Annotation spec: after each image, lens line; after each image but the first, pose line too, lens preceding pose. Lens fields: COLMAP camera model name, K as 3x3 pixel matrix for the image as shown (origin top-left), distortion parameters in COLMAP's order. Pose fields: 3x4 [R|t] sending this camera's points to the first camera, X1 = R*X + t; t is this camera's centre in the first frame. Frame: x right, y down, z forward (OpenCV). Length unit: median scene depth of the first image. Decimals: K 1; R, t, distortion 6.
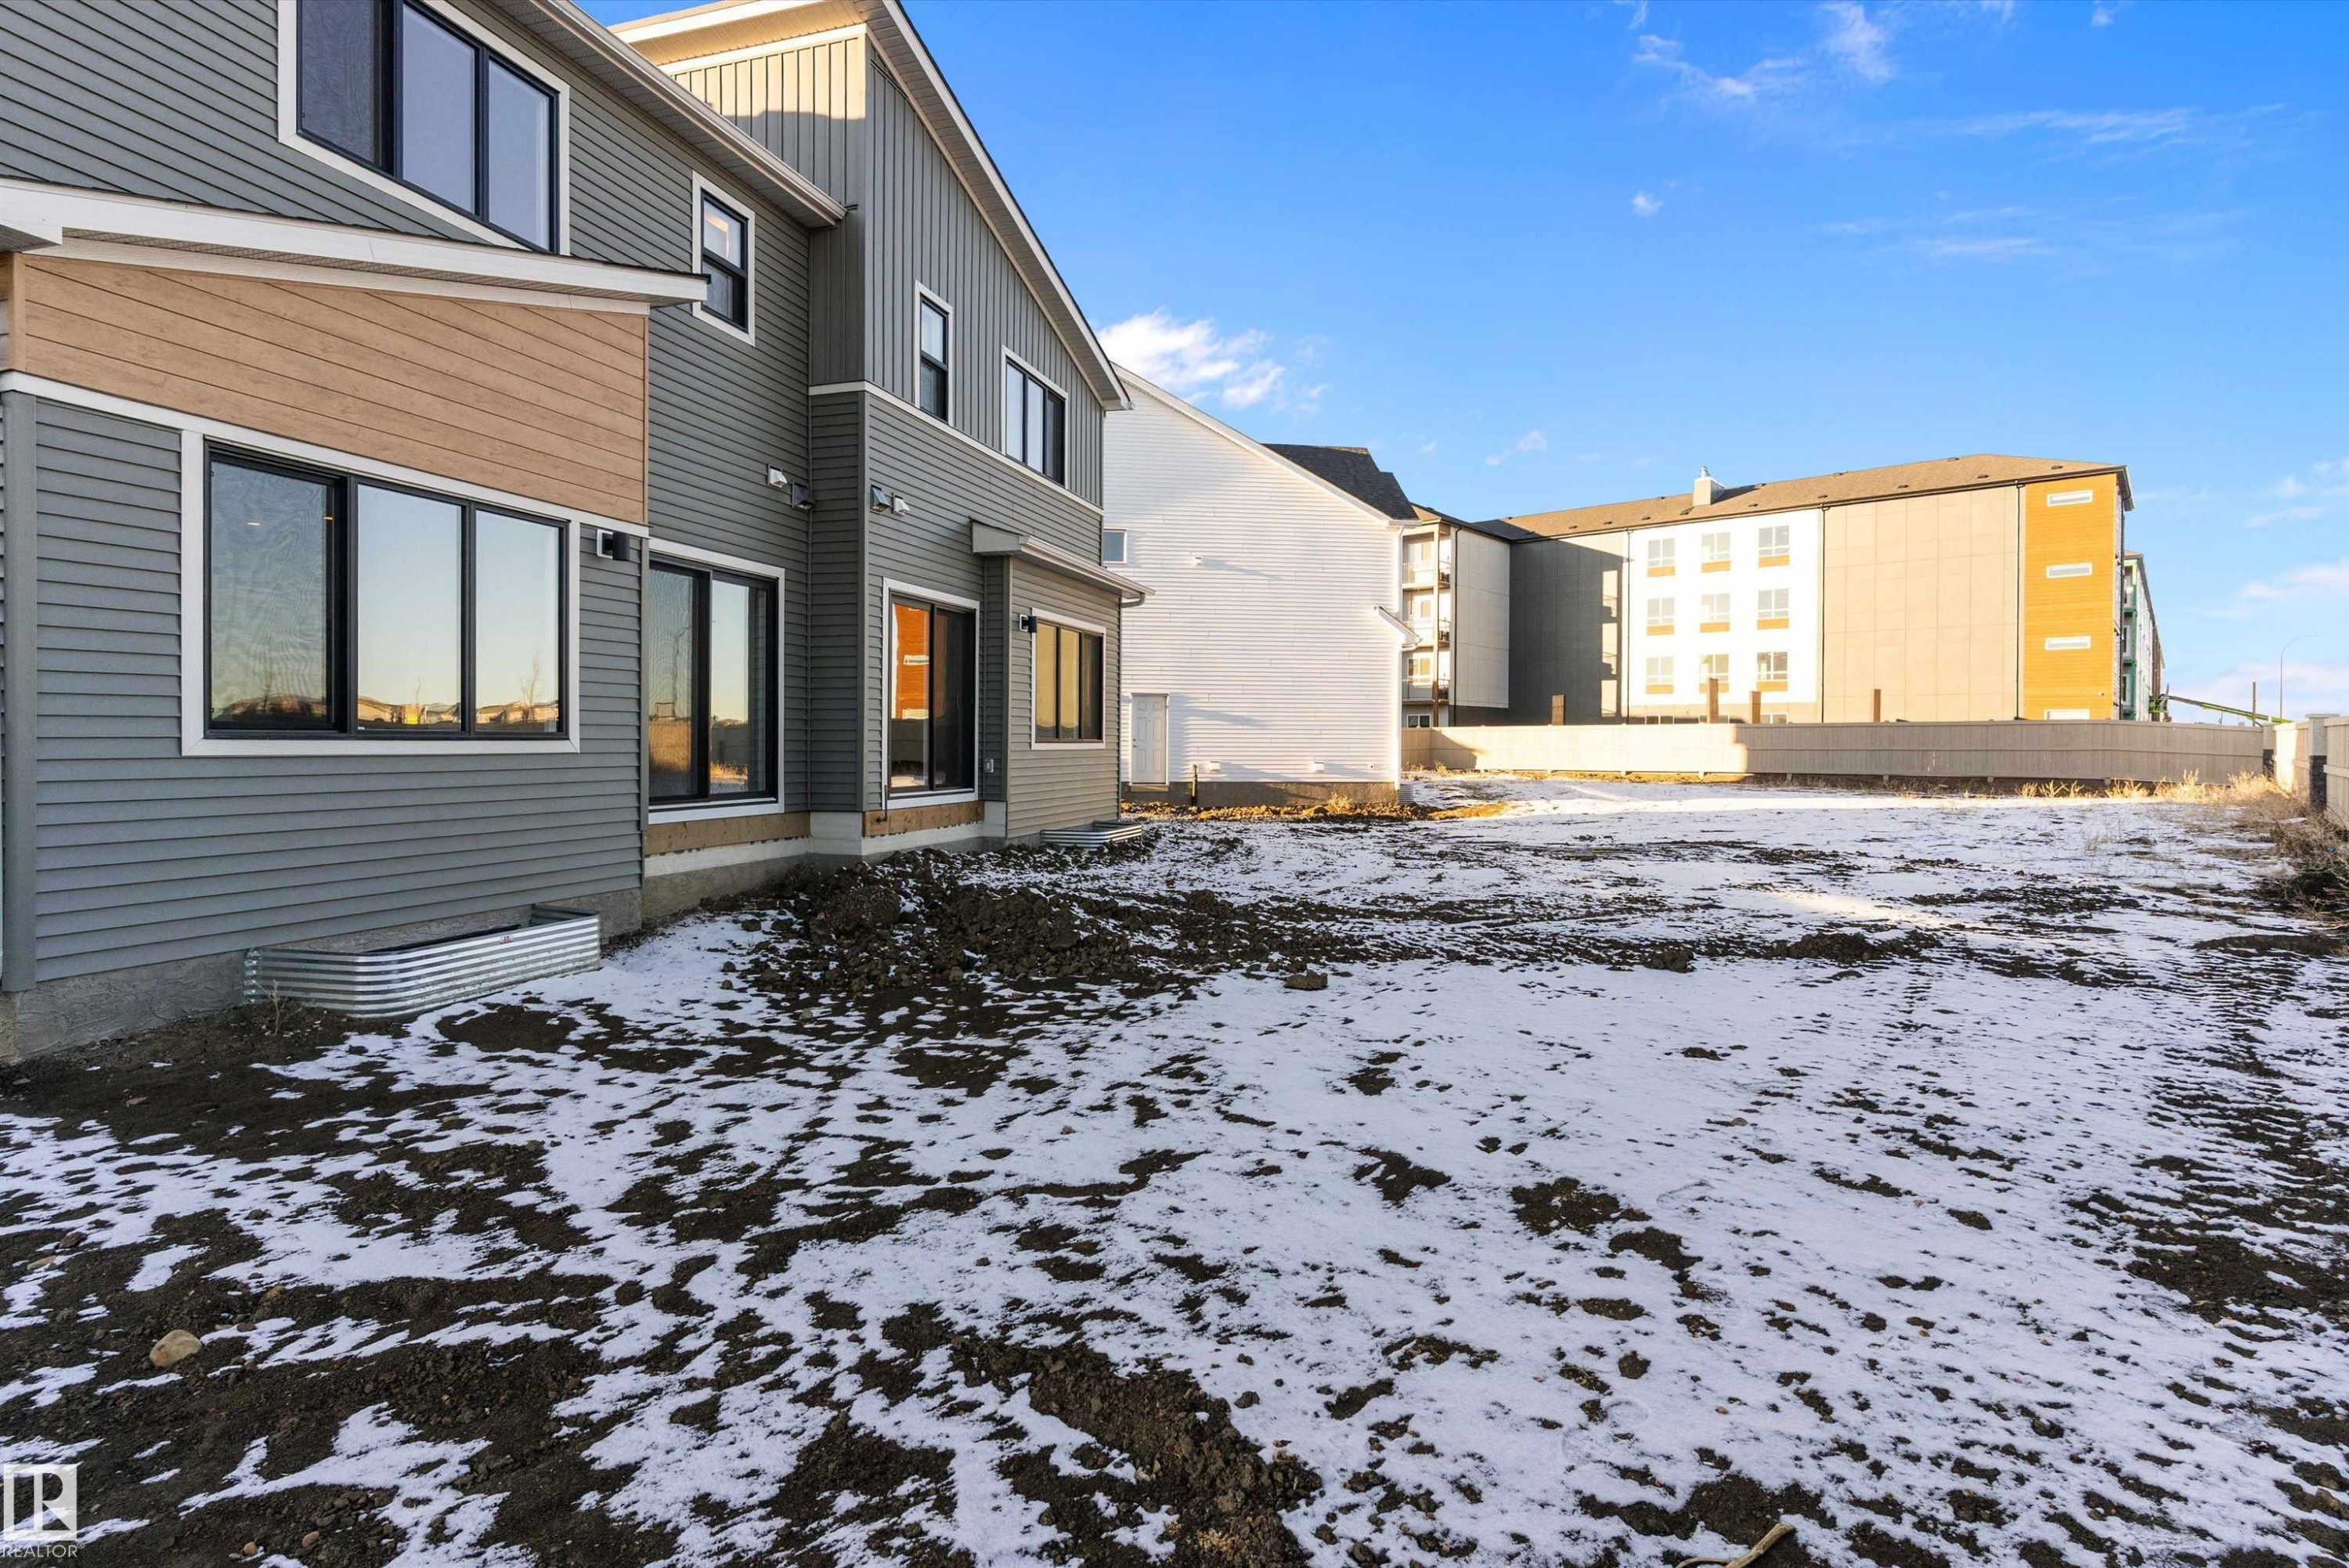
lens RADIAL K [[1125.4, 0, 1188.0], [0, 1125.4, 755.8], [0, 0, 1]] dist [0.000477, 0.000248]
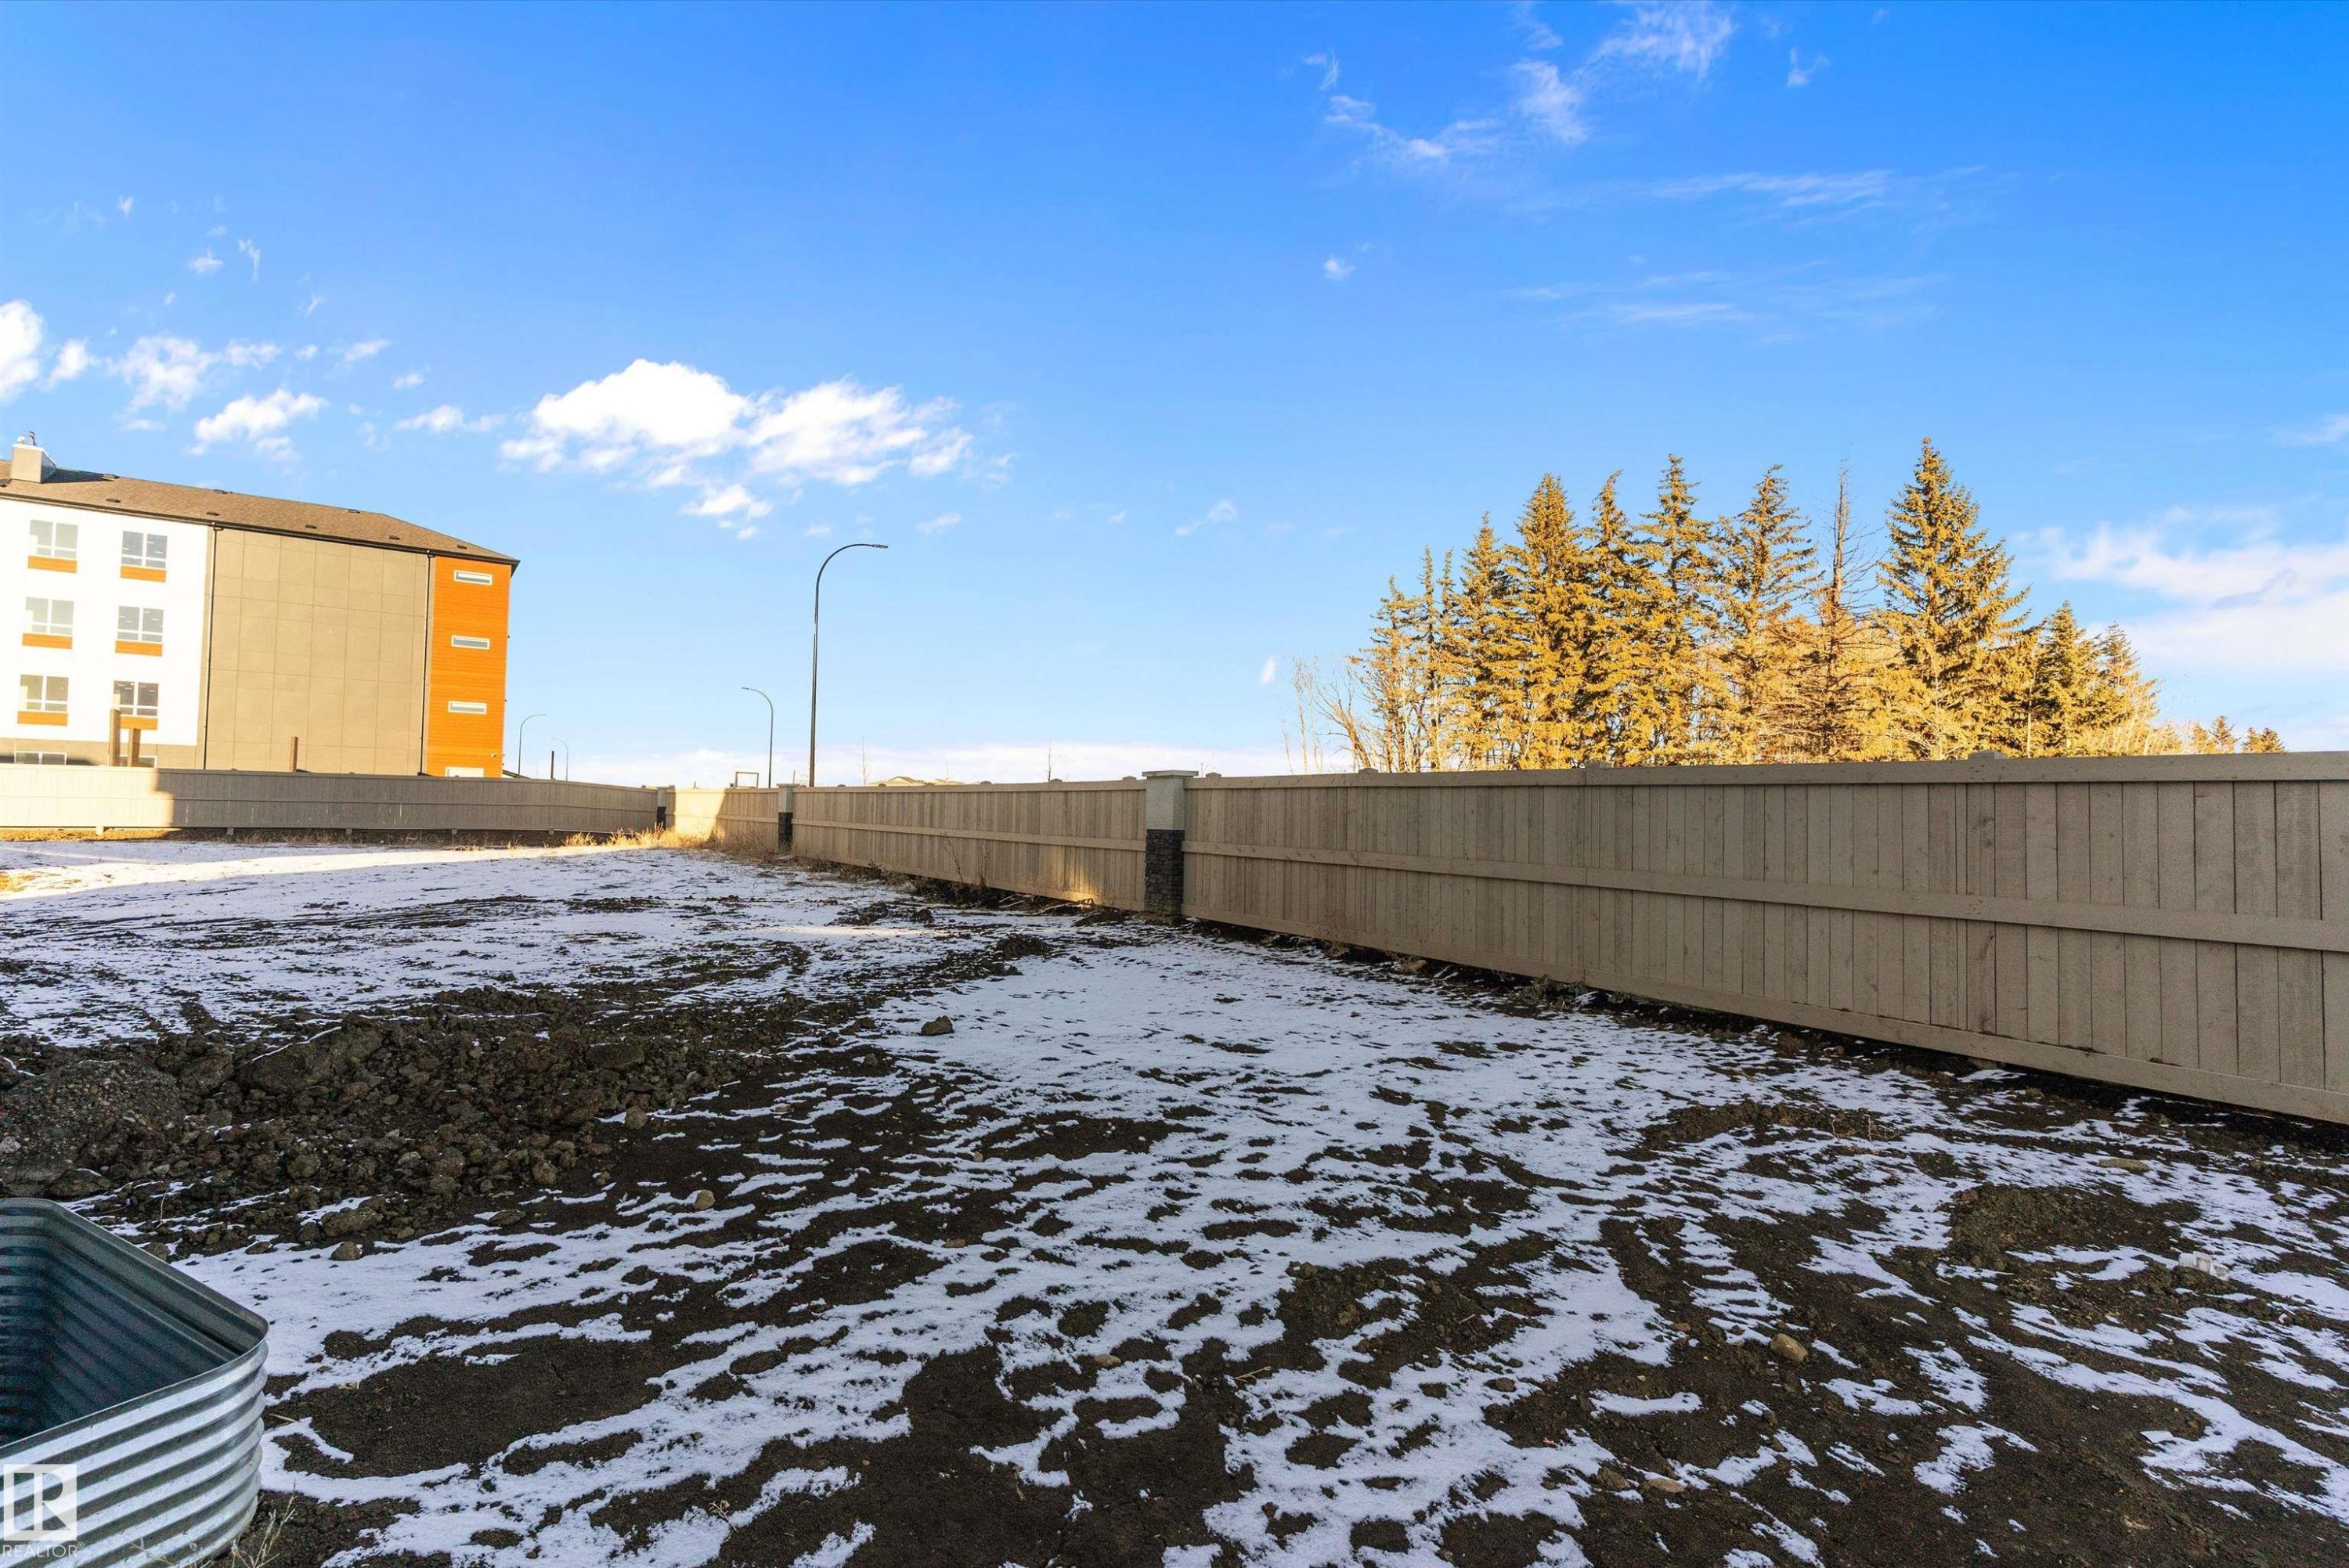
lens RADIAL K [[1111.7, 0, 1174.5], [0, 1111.7, 784.0], [0, 0, 1]] dist [0.000294, -0.000099]
pose [[0.235889, 0.029990, 0.971317, -0.592783], [-0.008611, 0.999549, -0.028771, 0.000684], [-0.971742, -0.001577, 0.236041, 0.369816]]
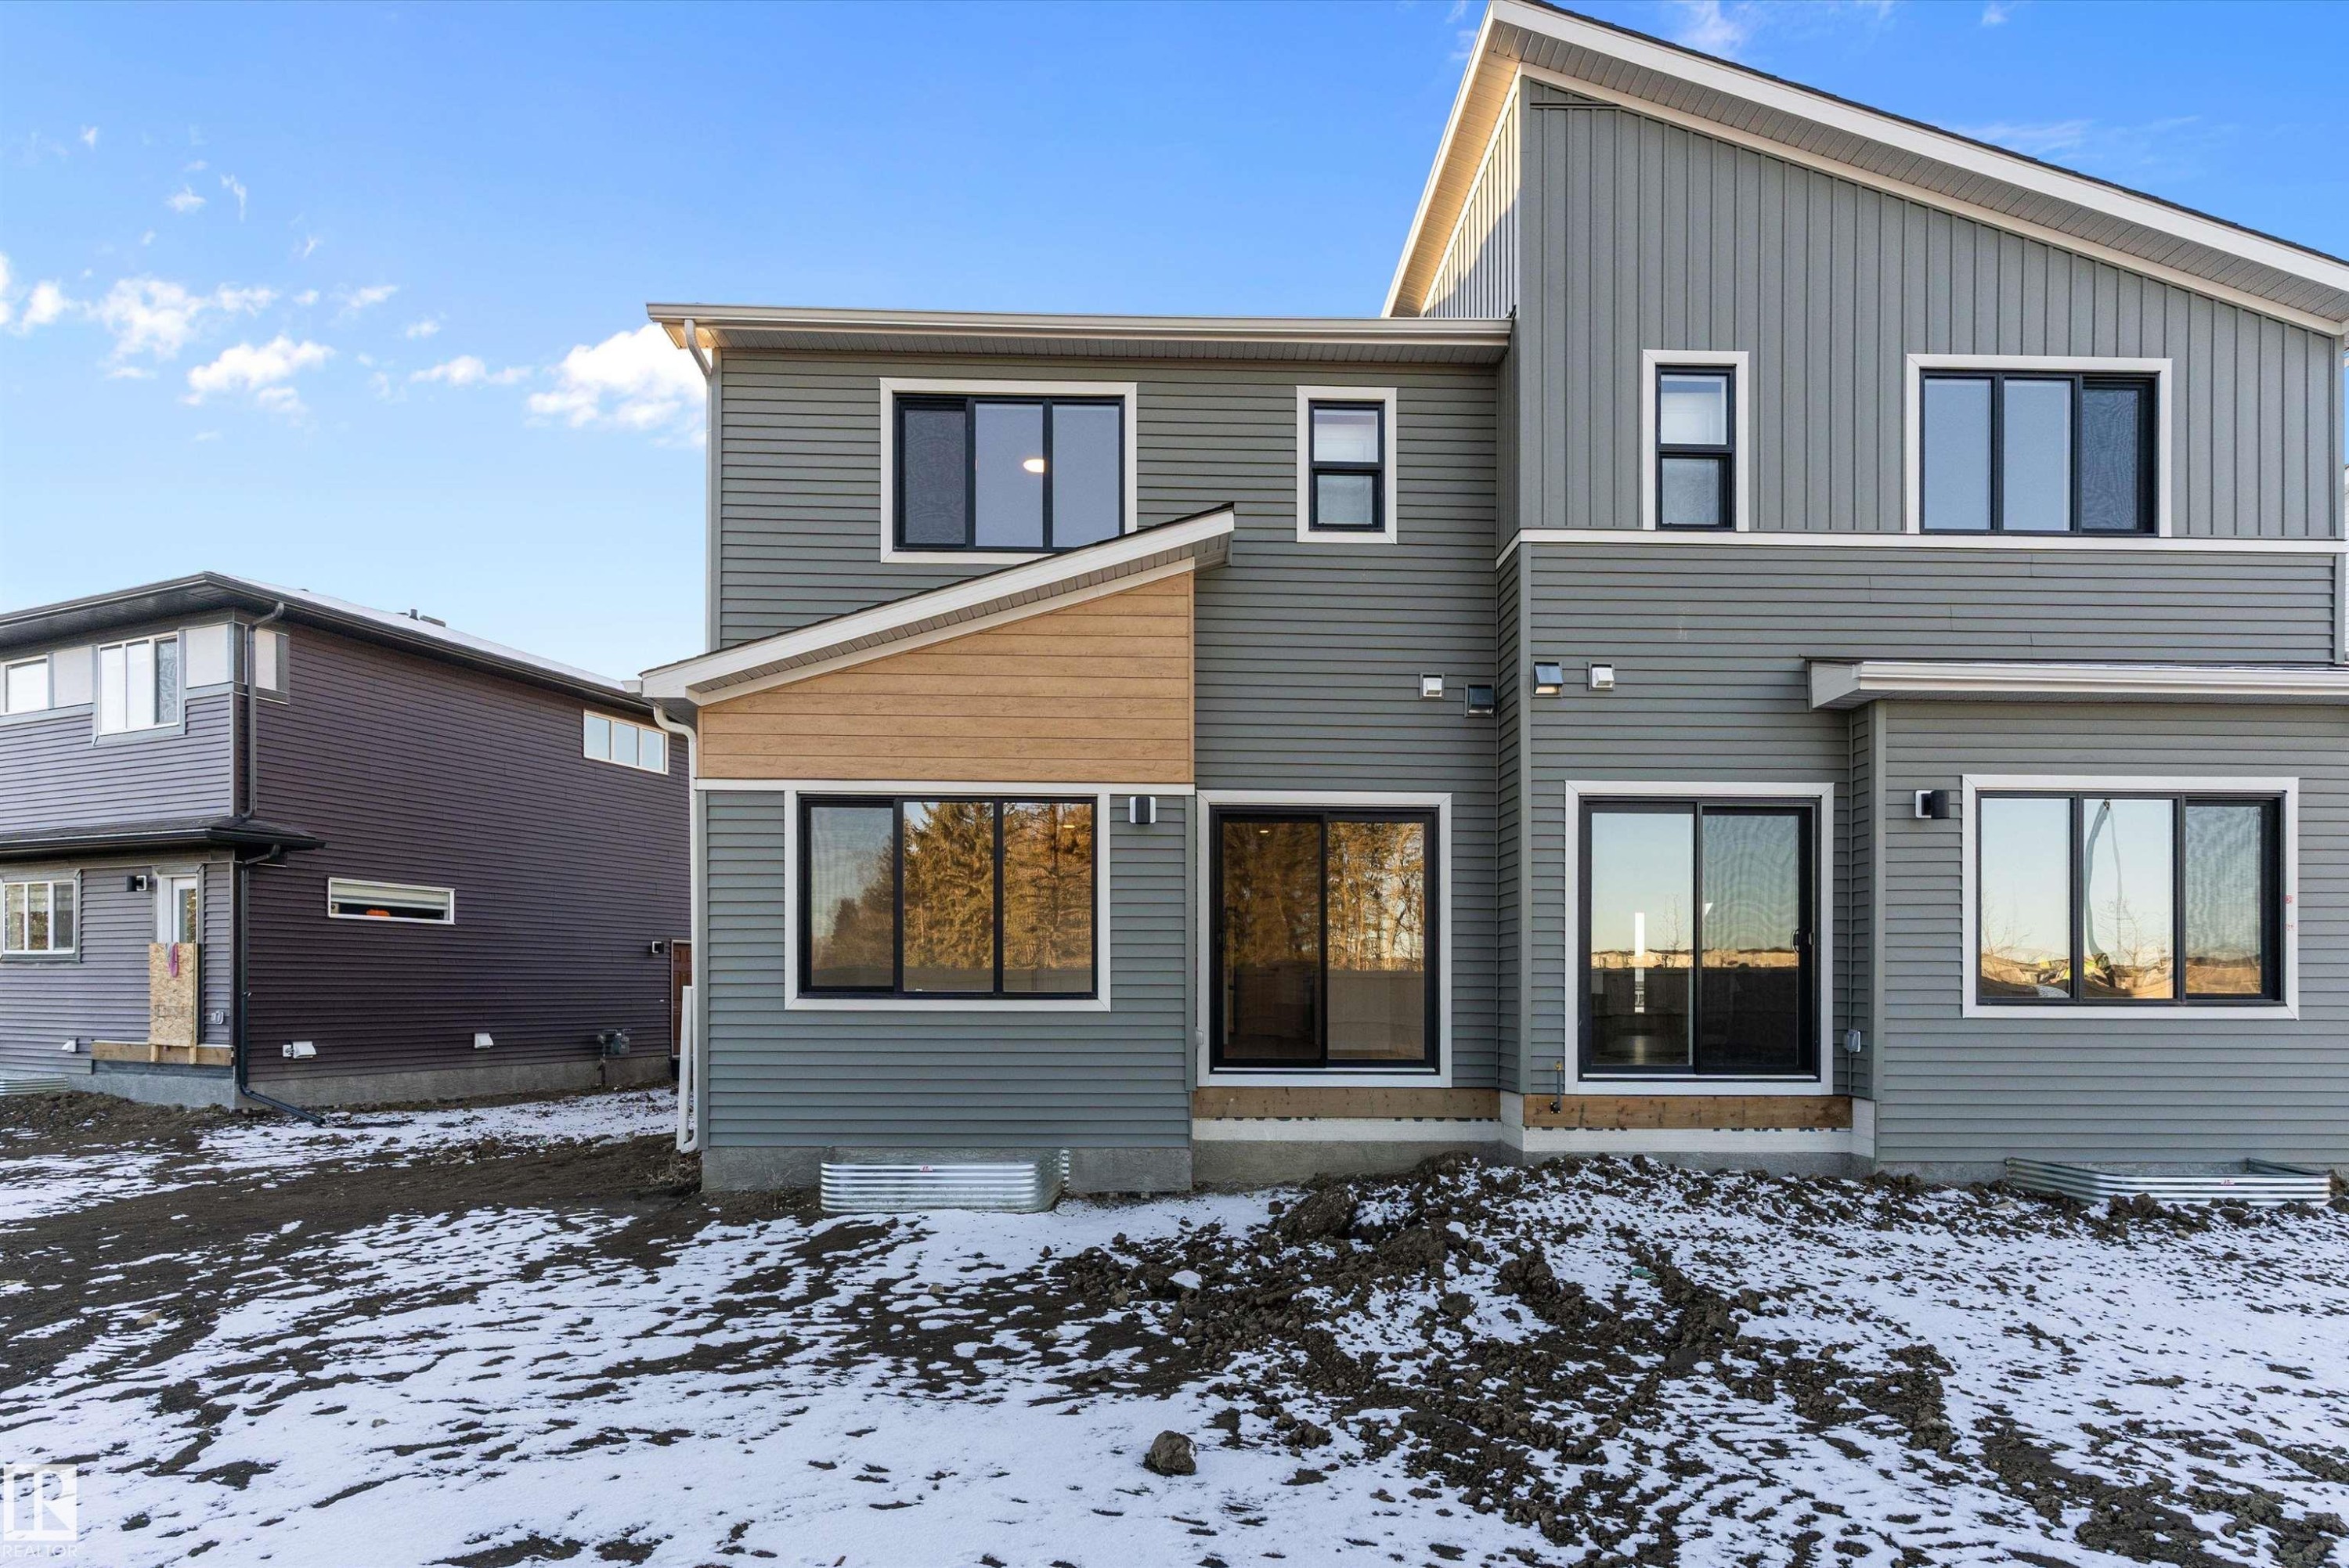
lens RADIAL K [[1231.6, 0, 1184.9], [0, 1231.6, 993.8], [0, 0, 1]] dist [-0.006221, -0.000569]
pose [[0.311249, 0.001093, -0.950328, 0.461013], [-0.014221, 0.999893, -0.003507, -0.012728], [0.950222, 0.014606, 0.311231, 0.560550]]
